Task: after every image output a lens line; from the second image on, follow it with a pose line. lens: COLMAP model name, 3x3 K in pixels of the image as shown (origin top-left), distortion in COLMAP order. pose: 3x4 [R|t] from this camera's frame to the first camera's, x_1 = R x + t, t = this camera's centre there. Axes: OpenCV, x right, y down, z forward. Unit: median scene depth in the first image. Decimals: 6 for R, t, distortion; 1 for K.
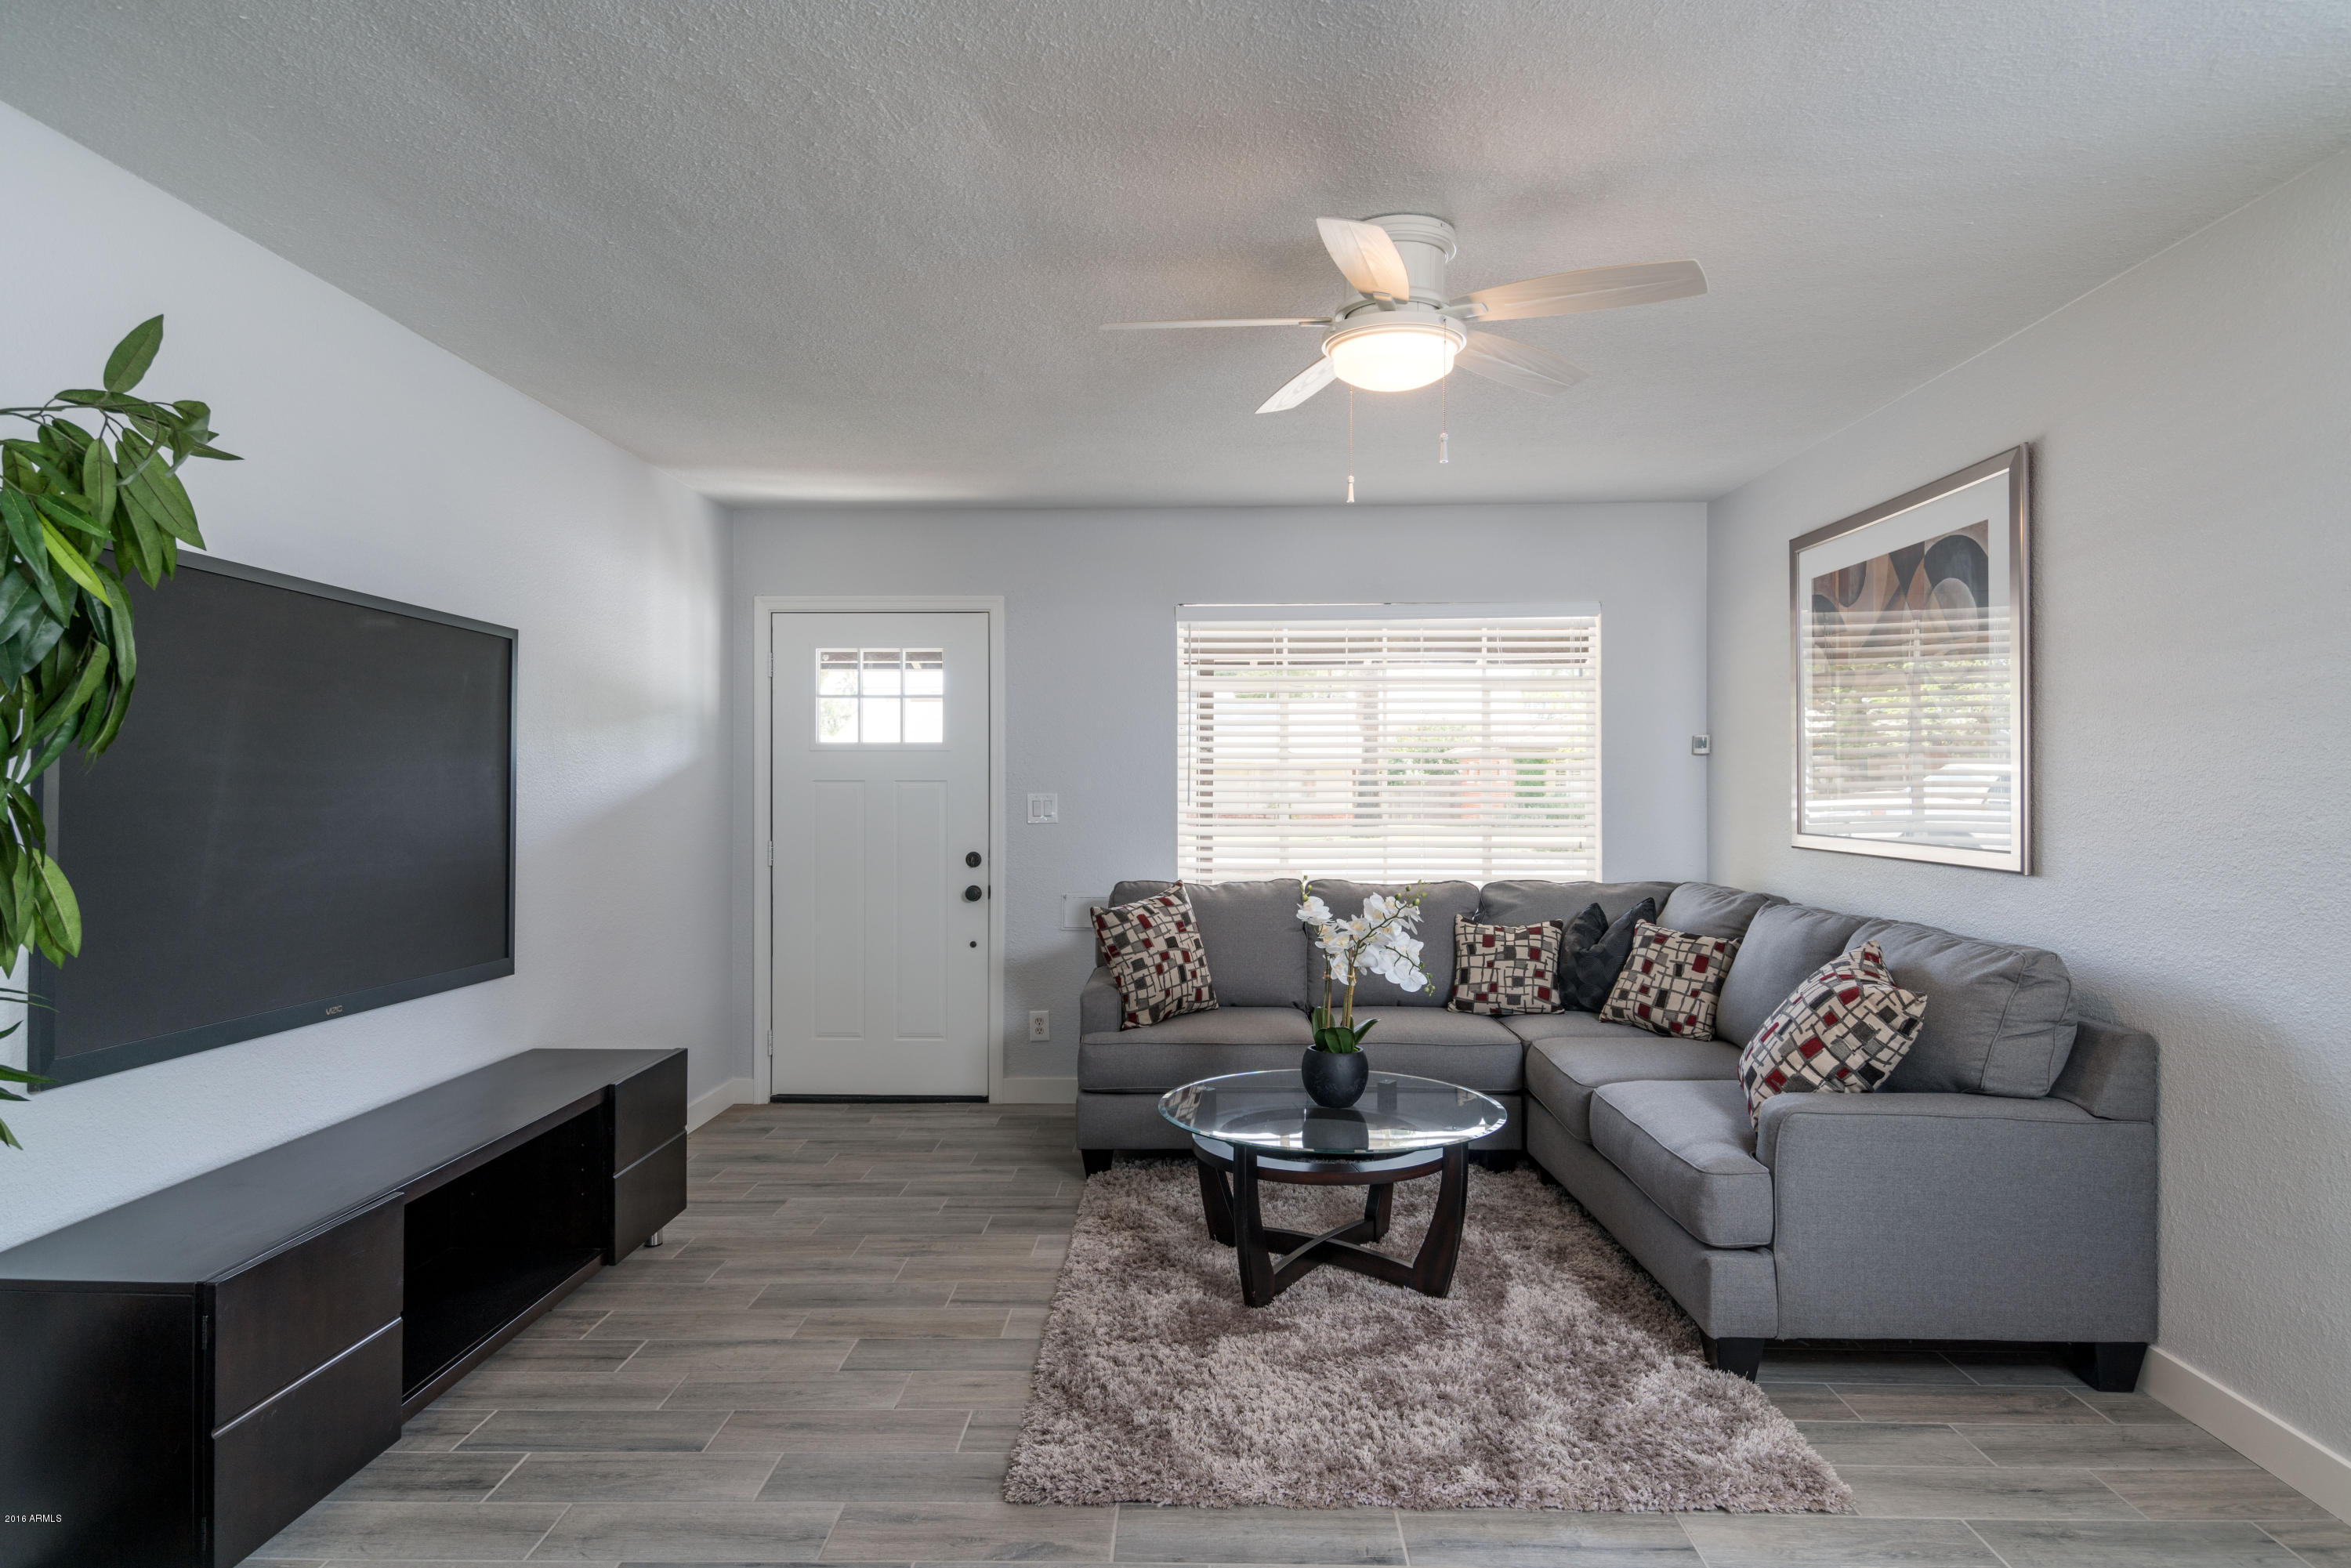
lens RADIAL K [[1352.1, 0, 1175.5], [0, 1352.1, 783.6], [0, 0, 1]] dist [0.035816, -0.010650]
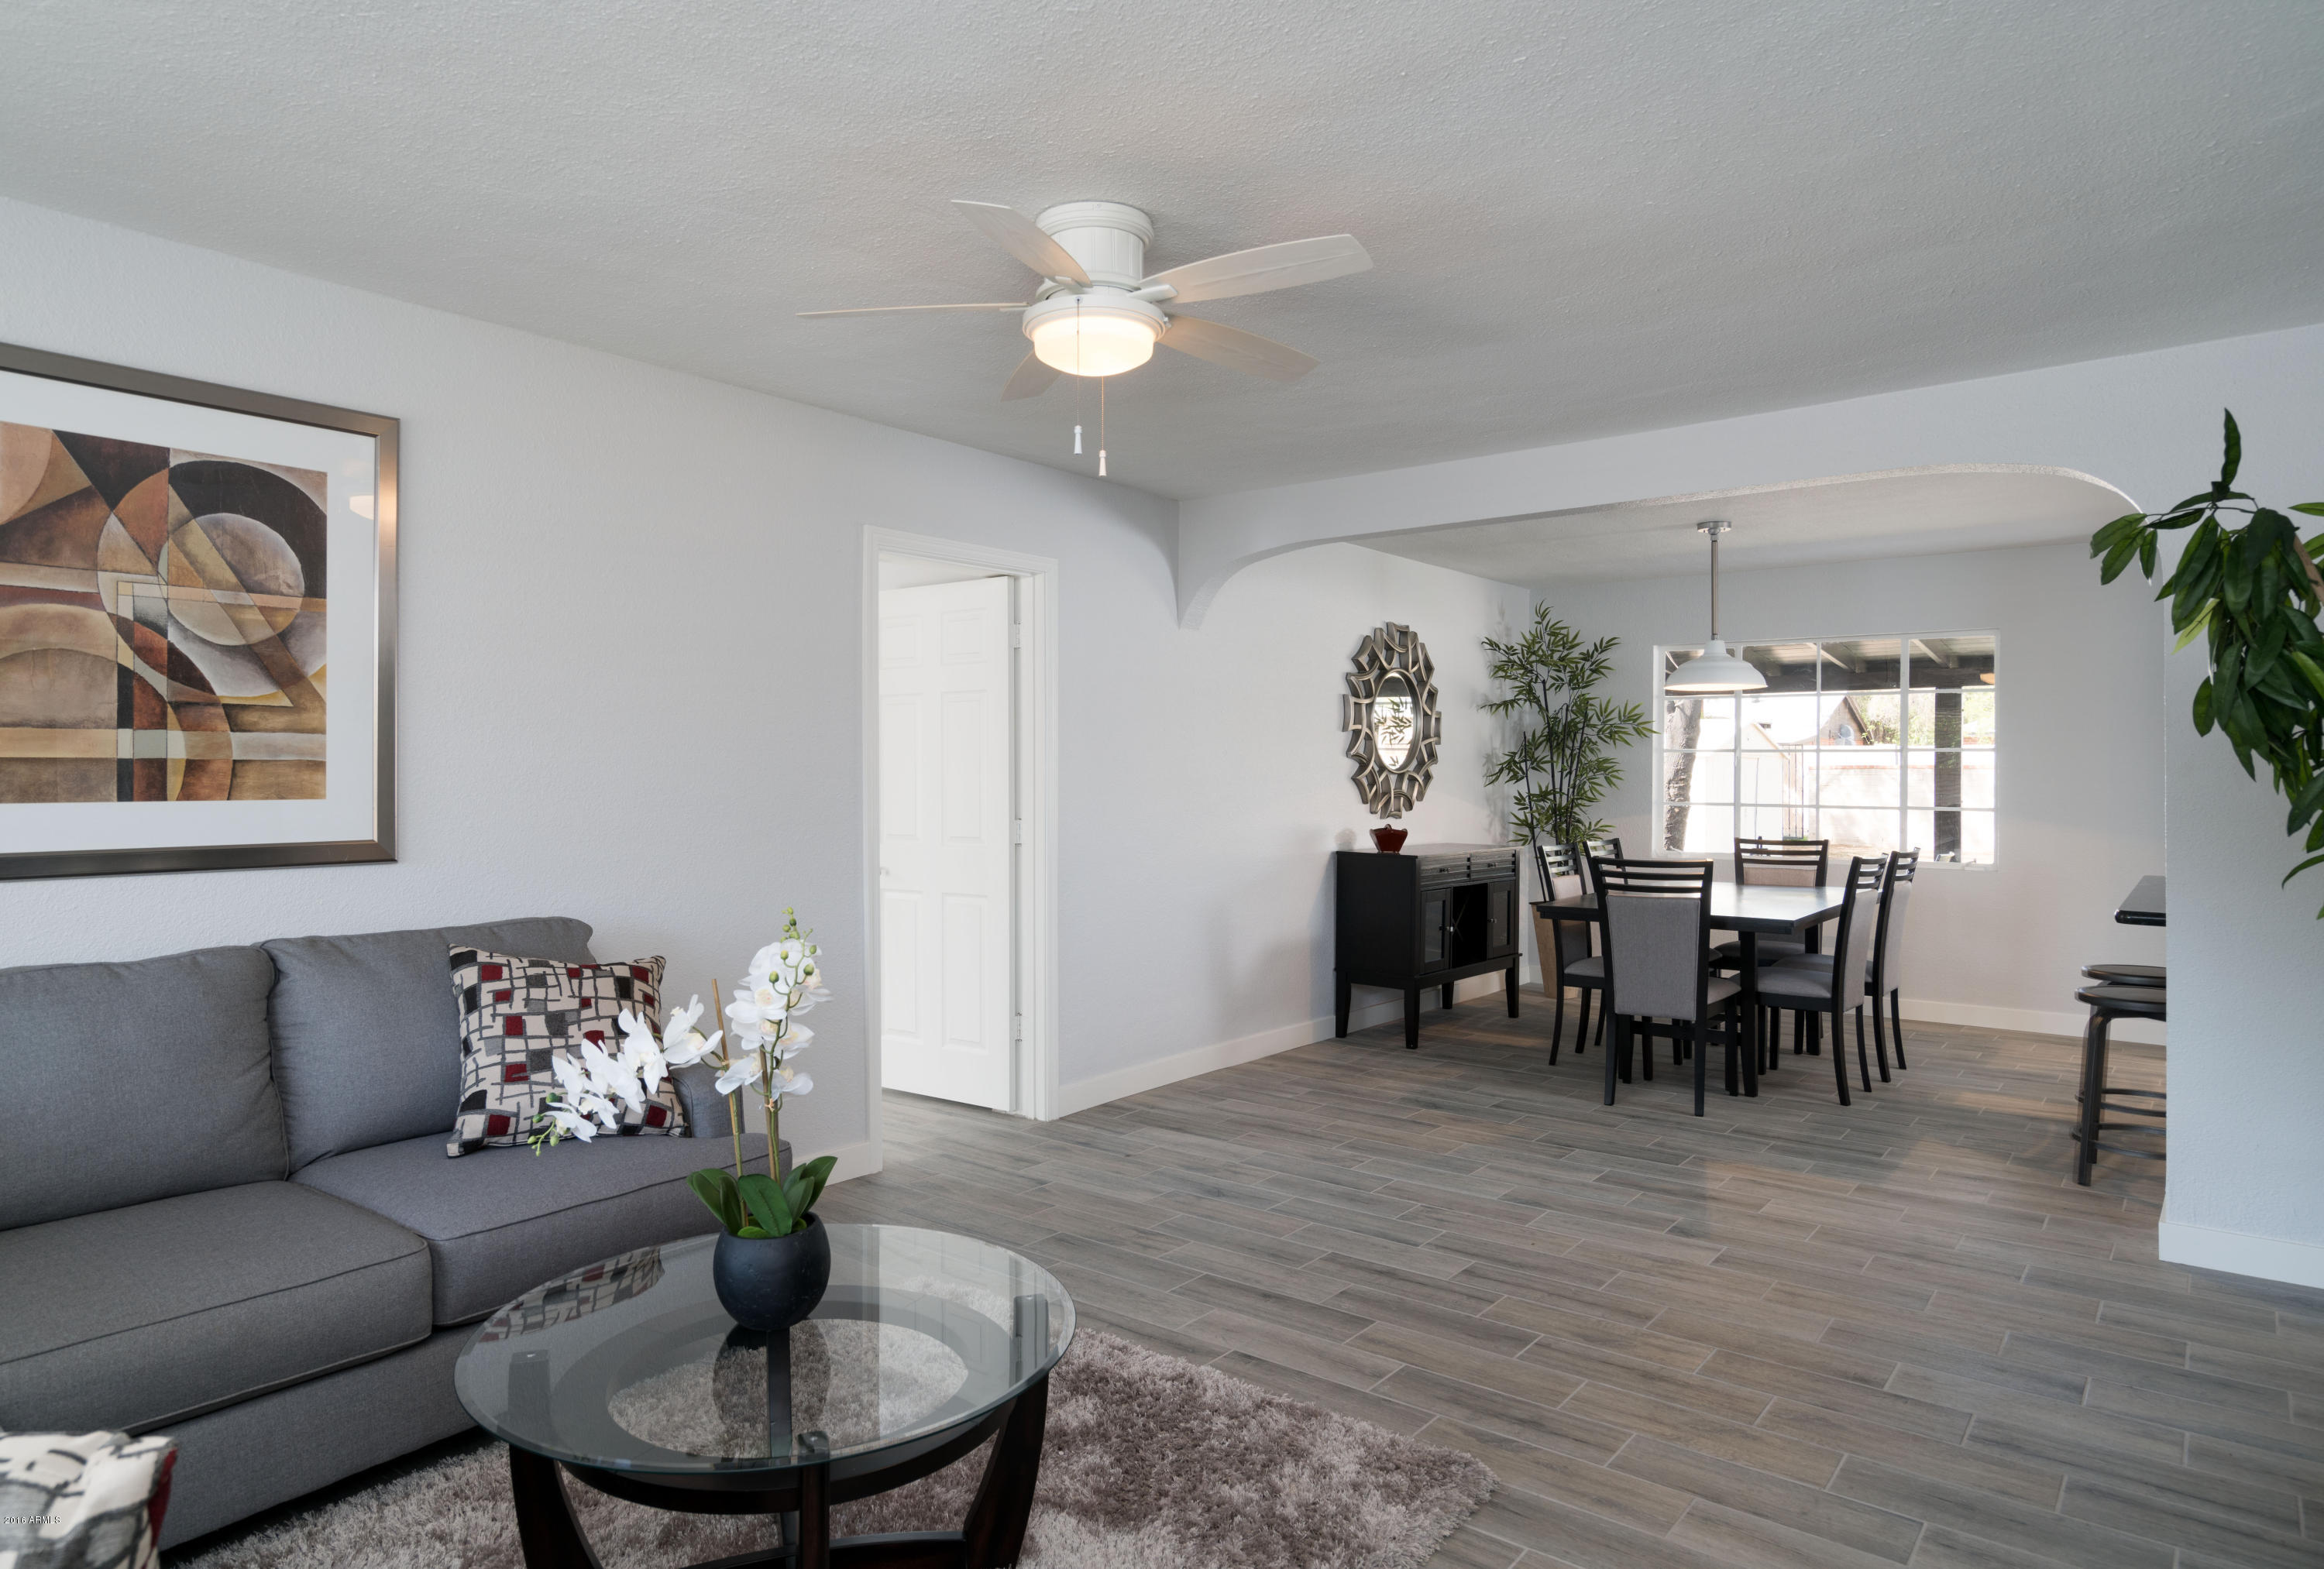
lens RADIAL K [[1376.7, 0, 1163.0], [0, 1376.7, 778.0], [0, 0, 1]] dist [0.018672, -0.000715]
pose [[-0.798844, -0.004891, 0.601519, -0.310278], [-0.000543, 0.999972, 0.007409, -0.000355], [-0.601538, 0.005592, -0.798824, 1.112331]]
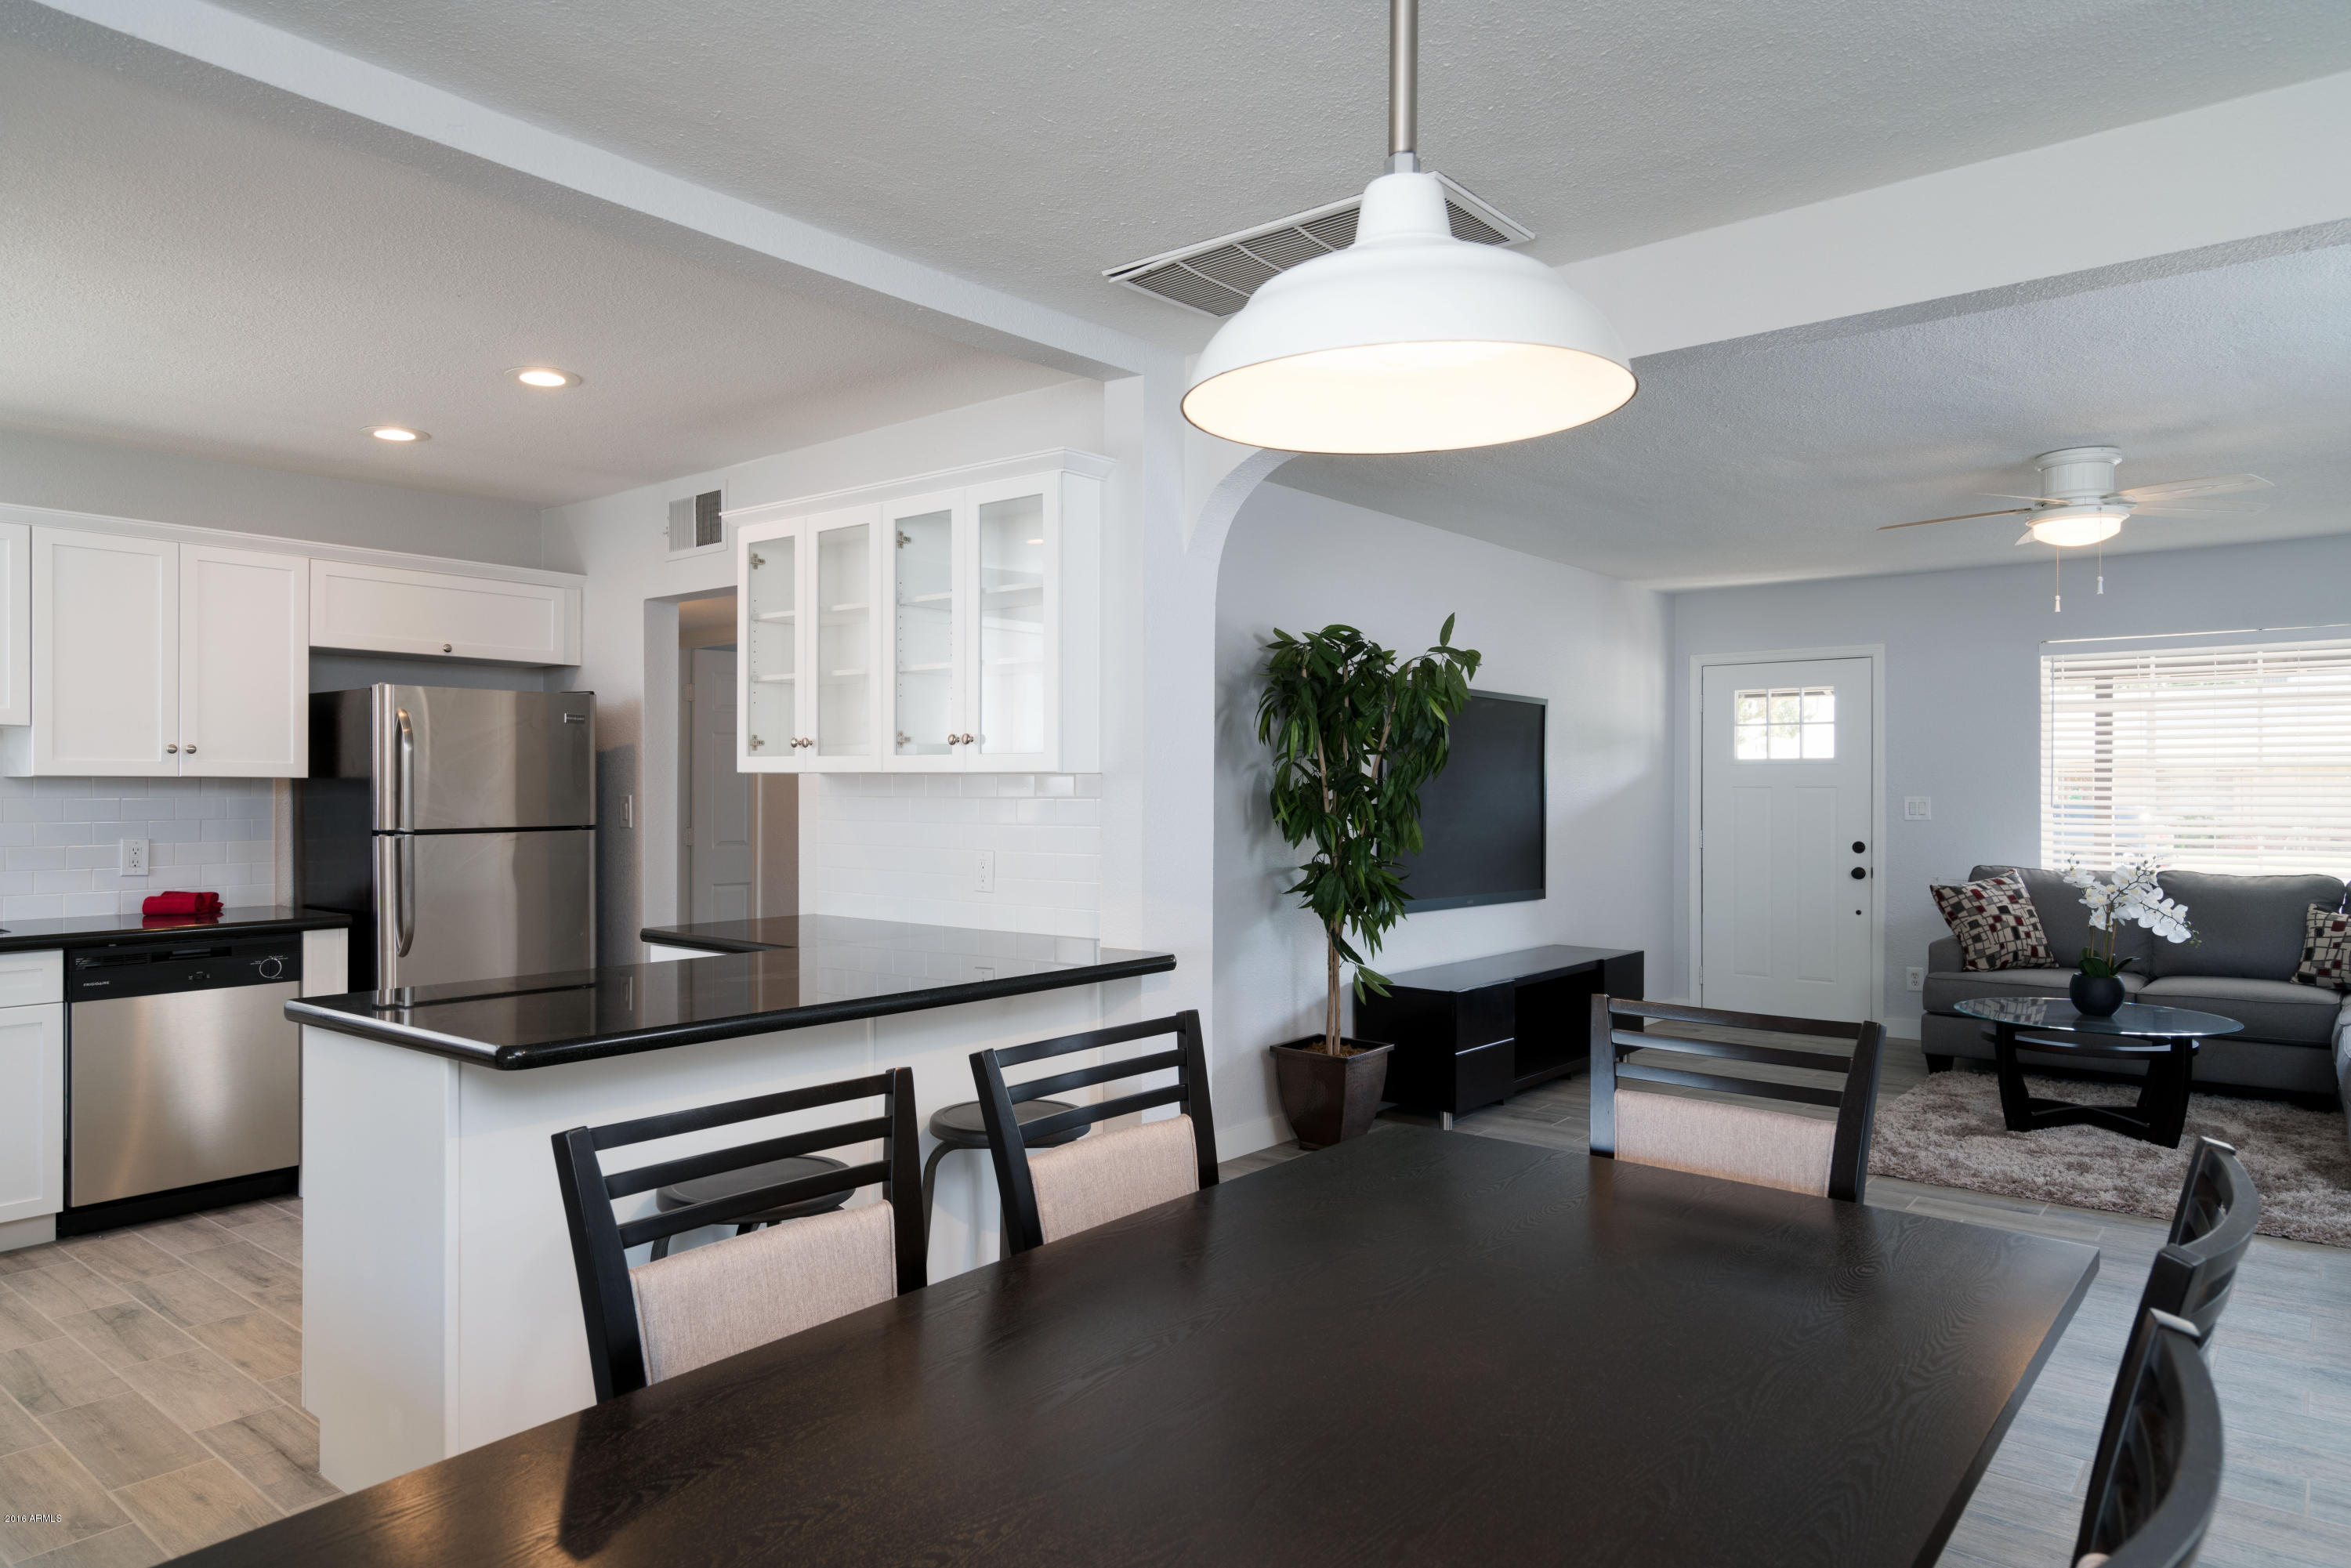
lens RADIAL K [[1506.8, 0, 1172.7], [0, 1506.8, 789.4], [0, 0, 1]] dist [0.035671, 0.006384]
pose [[0.801727, 0.000120, -0.597691, 0.242106], [-0.000651, 1.000000, -0.000674, 0.001972], [0.597690, 0.000930, 0.801727, -0.703850]]
